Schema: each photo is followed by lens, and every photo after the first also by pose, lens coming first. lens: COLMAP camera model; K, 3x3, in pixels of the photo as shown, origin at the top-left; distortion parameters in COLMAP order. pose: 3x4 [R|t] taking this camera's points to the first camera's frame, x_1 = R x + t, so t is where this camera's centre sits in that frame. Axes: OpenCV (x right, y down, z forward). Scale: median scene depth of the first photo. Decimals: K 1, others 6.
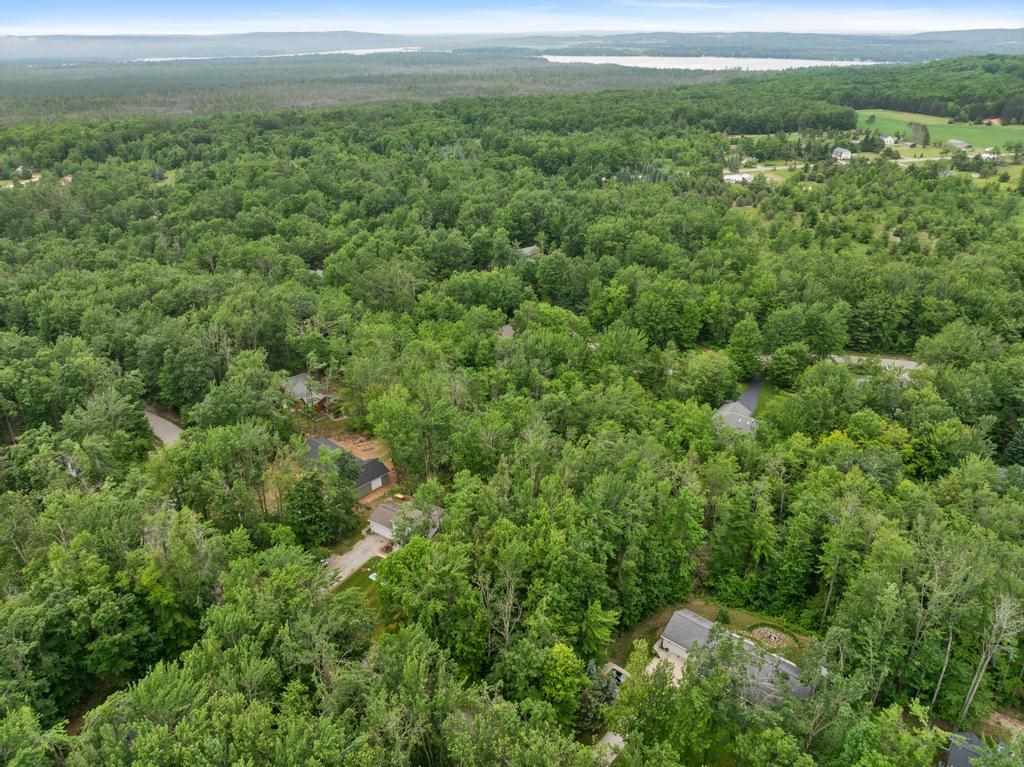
lens RADIAL K [[739.1, 0, 513.6], [0, 739.1, 384.9], [0, 0, 1]] dist [-0.048025, 0.031554]
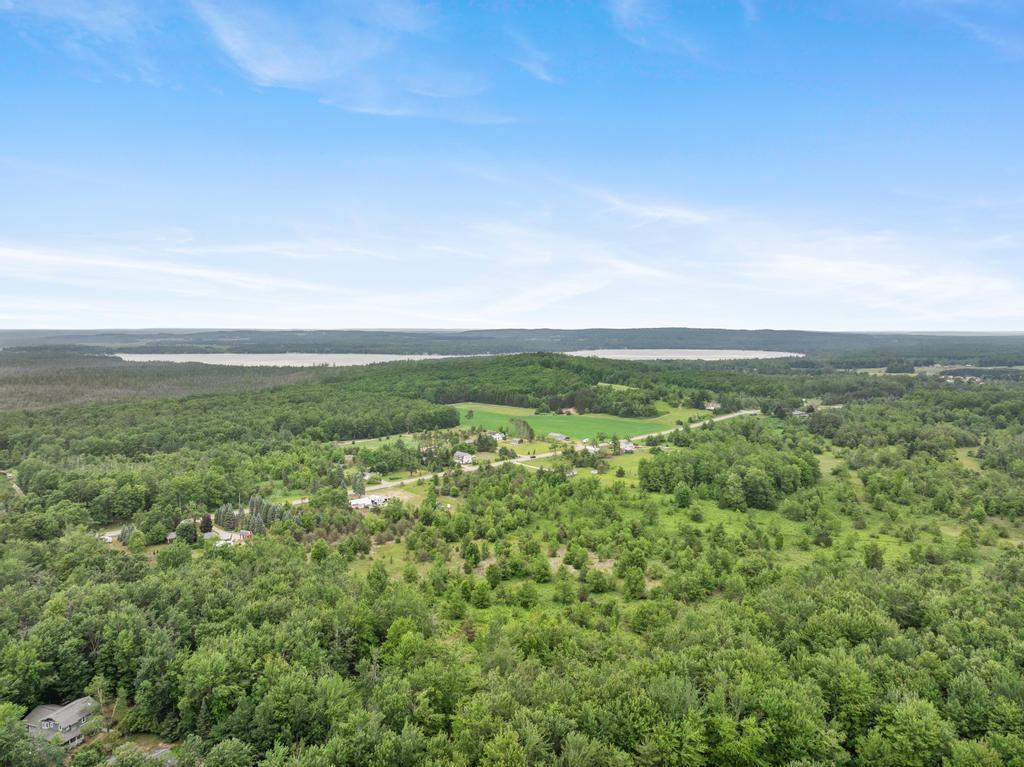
lens RADIAL K [[739.1, 0, 510.8], [0, 739.1, 381.4], [0, 0, 1]] dist [-0.048025, 0.031554]
pose [[0.862882, -0.027028, 0.504682, 0.018858], [0.212273, 0.925605, -0.313363, -0.091373], [-0.458667, 0.377525, 0.804425, 0.154844]]
